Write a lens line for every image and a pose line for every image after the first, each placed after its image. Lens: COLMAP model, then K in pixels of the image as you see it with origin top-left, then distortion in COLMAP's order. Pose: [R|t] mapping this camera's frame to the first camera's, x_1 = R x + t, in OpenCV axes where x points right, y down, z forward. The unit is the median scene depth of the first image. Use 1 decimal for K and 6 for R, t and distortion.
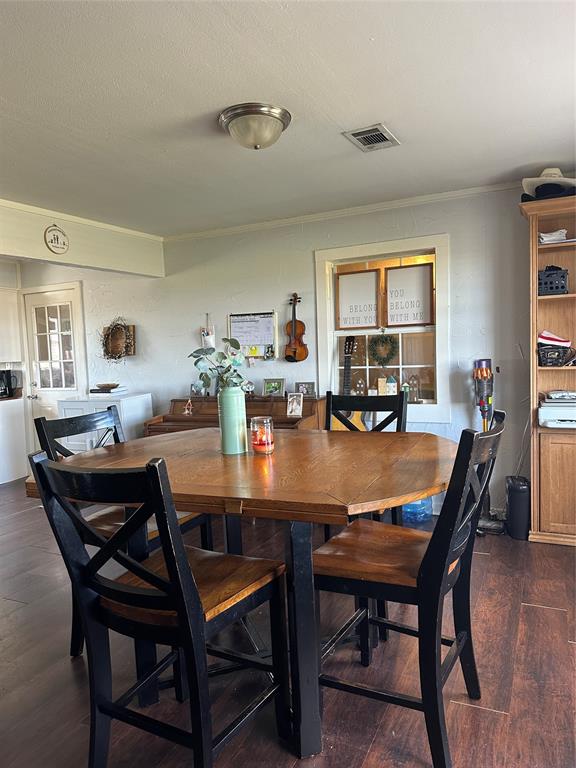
lens RADIAL K [[540.5, 0, 288.6], [0, 540.5, 388.4], [0, 0, 1]] dist [-0.009625, -0.006707]
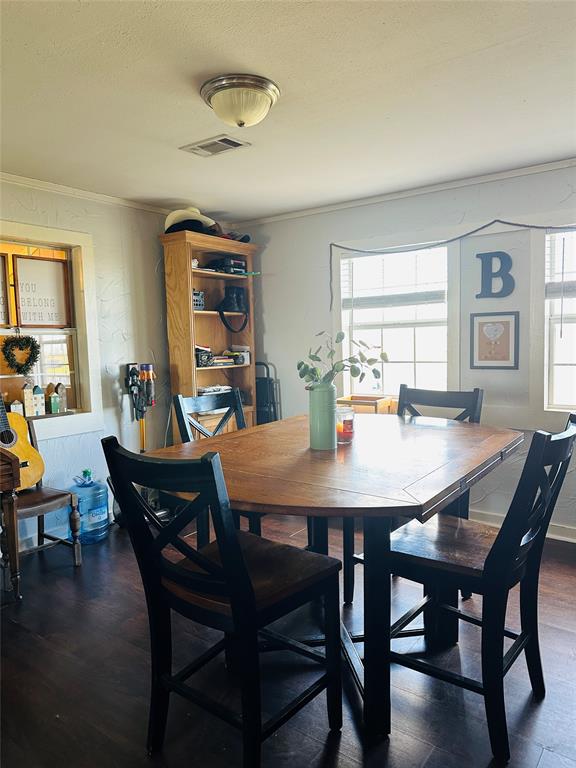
lens RADIAL K [[540.5, 0, 288.0], [0, 540.5, 383.5], [0, 0, 1]] dist [-0.009625, -0.006707]
pose [[0.194651, -0.044139, 0.979879, -0.561006], [0.079239, 0.996430, 0.029144, -0.019835], [-0.977667, 0.071972, 0.197453, 0.457058]]
